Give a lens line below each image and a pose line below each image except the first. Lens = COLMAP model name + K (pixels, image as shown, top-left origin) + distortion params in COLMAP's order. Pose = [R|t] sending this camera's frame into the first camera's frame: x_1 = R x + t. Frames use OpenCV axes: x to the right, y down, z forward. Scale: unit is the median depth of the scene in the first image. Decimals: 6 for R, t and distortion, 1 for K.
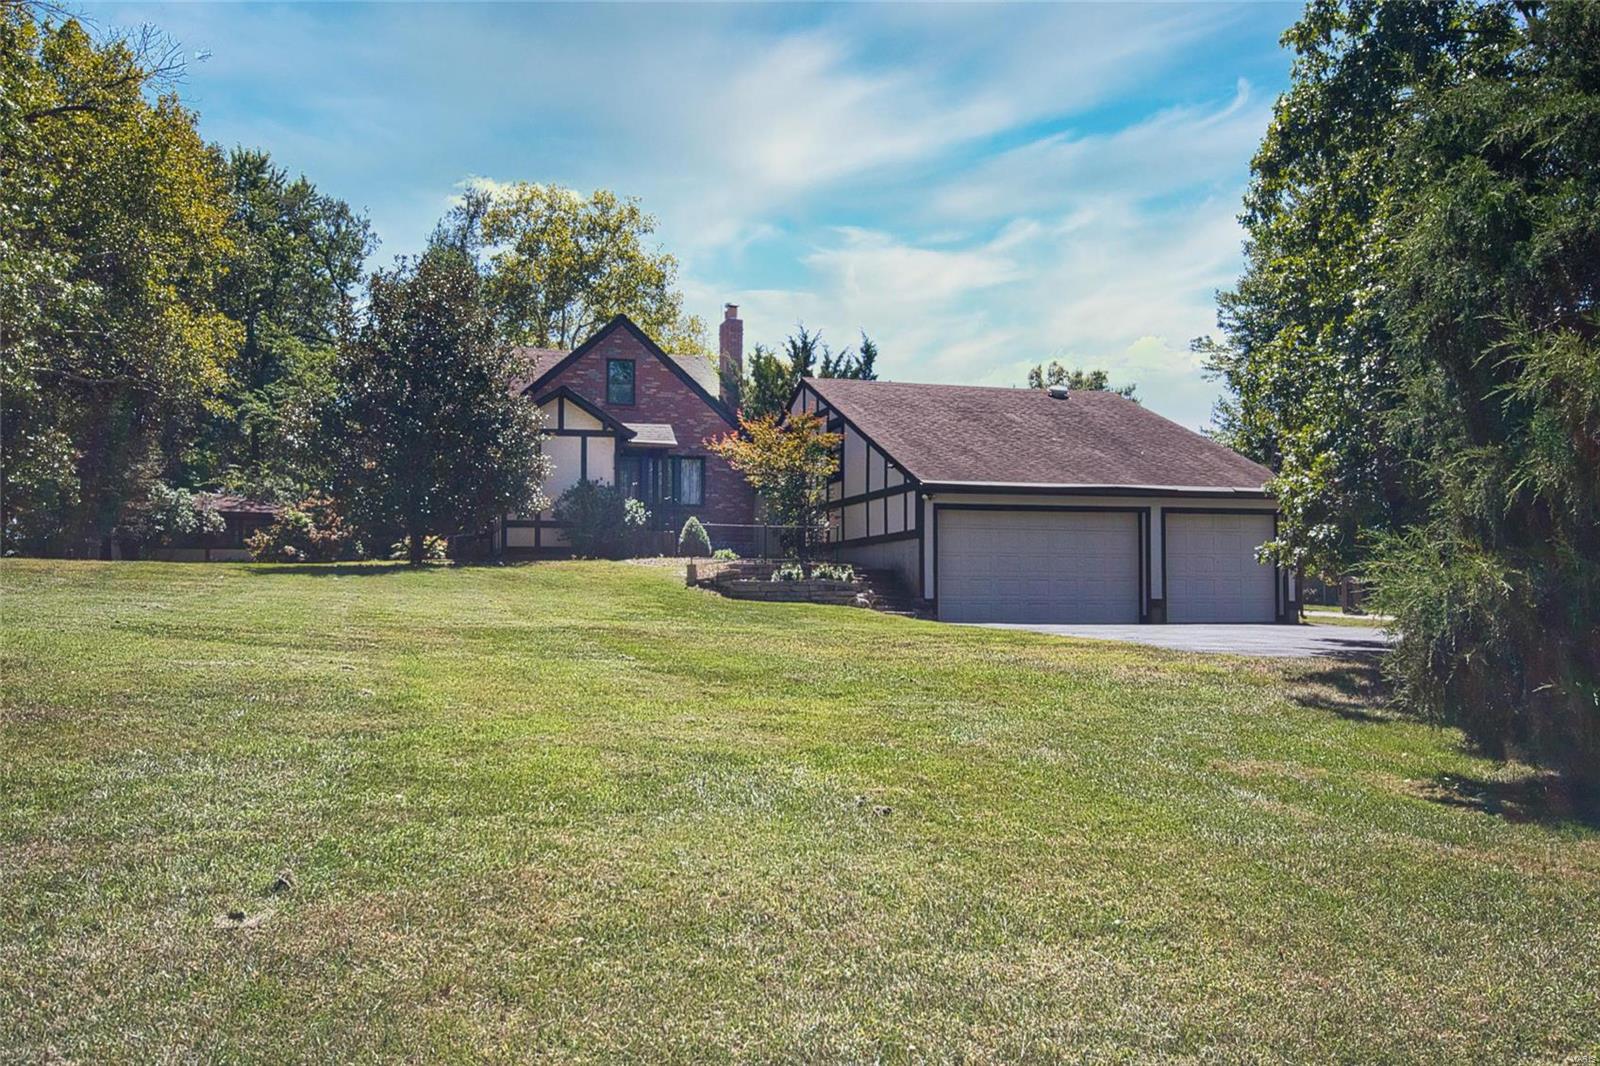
lens RADIAL K [[1453.7, 0, 800.0], [0, 1453.7, 533.0], [0, 0, 1]] dist [-0.005251, -0.001391]
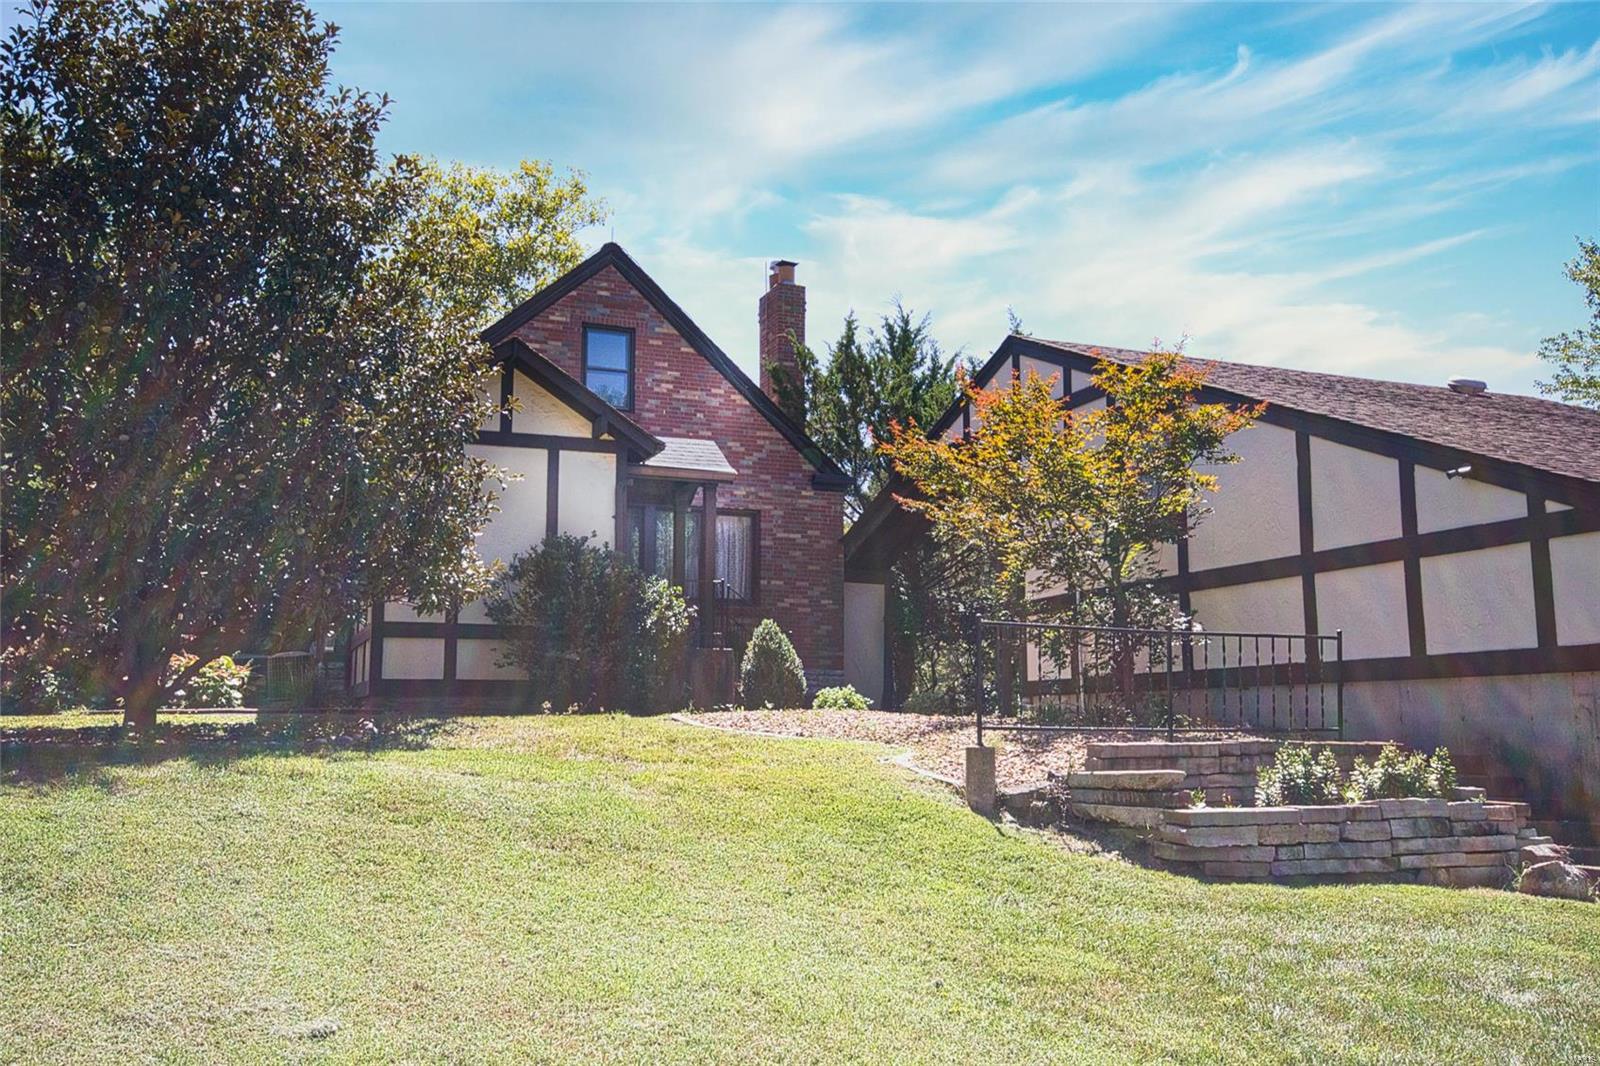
lens RADIAL K [[1453.7, 0, 800.0], [0, 1453.7, 533.0], [0, 0, 1]] dist [-0.005251, -0.001391]
pose [[0.996287, 0.012477, 0.085189, -0.107916], [-0.005255, 0.996411, -0.084483, 0.001363], [-0.085937, 0.083722, 0.992777, 0.517189]]
